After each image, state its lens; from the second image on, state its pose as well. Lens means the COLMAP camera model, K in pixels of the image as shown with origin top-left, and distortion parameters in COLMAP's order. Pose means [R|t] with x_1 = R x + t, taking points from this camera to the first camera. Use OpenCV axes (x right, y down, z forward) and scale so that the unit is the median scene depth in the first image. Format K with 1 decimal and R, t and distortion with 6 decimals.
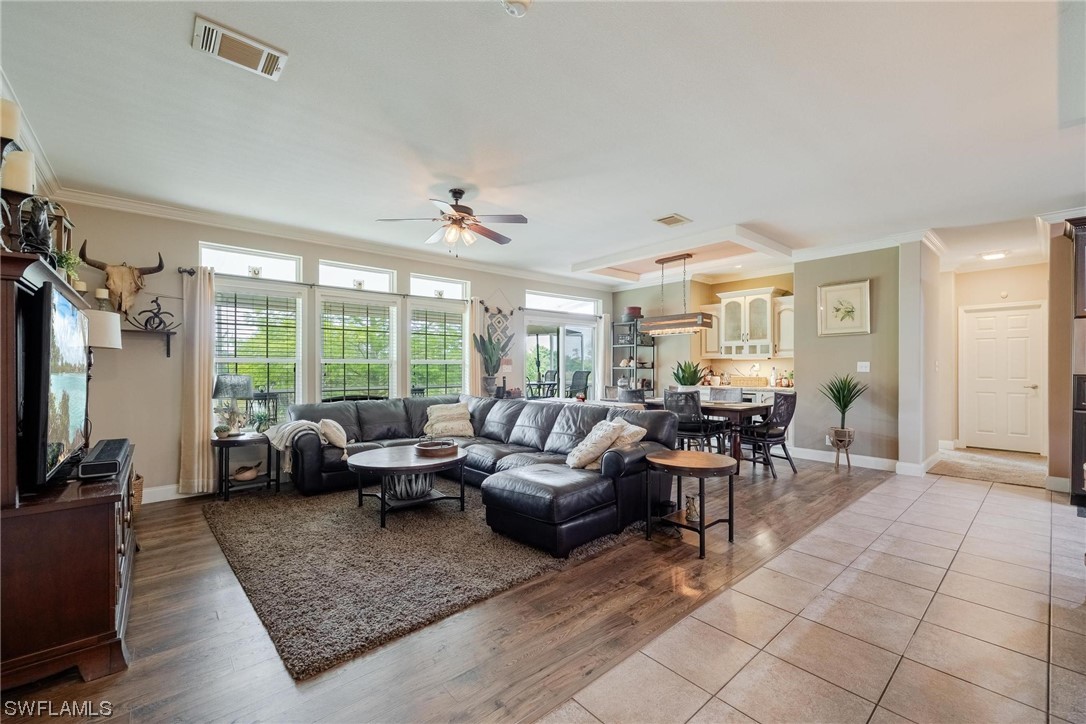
lens RADIAL K [[453.9, 0, 540.4], [0, 453.9, 366.6], [0, 0, 1]] dist [0.002650, 0.000031]
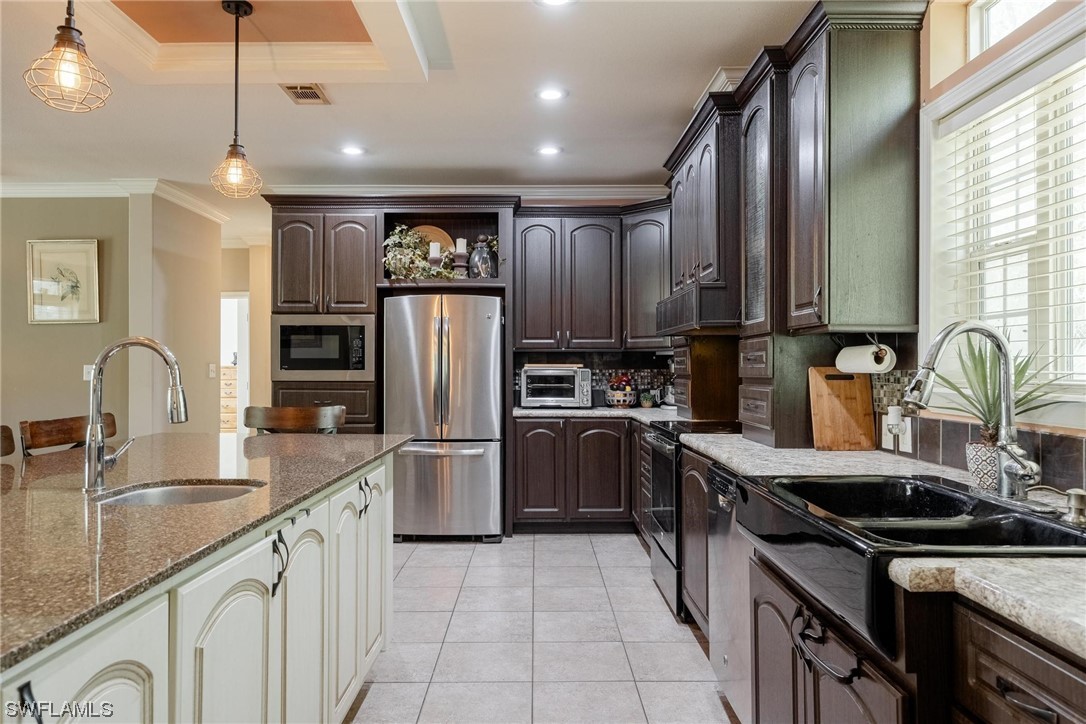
lens RADIAL K [[736.5, 0, 543.0], [0, 736.5, 362.0], [0, 0, 1]] dist [0.001134, -0.001529]
pose [[0.655676, 0.003711, 0.755033, 0.319472], [0.001367, 0.999980, -0.006102, -0.008342], [-0.755041, 0.005033, 0.655658, -0.174636]]
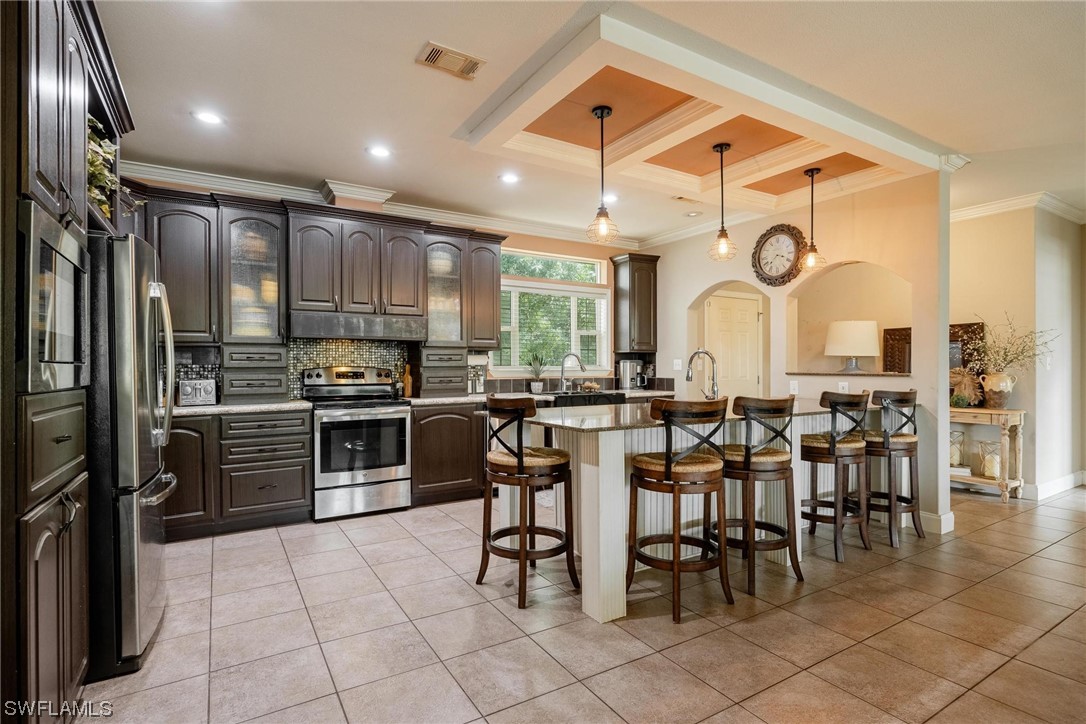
lens RADIAL K [[536.6, 0, 544.9], [0, 536.6, 365.7], [0, 0, 1]] dist [-0.003659, -0.000526]
pose [[-0.985566, 0.002026, 0.169282, 0.528388], [0.001851, 0.999998, -0.001190, -0.002418], [-0.169284, -0.000860, -0.985567, 0.855602]]
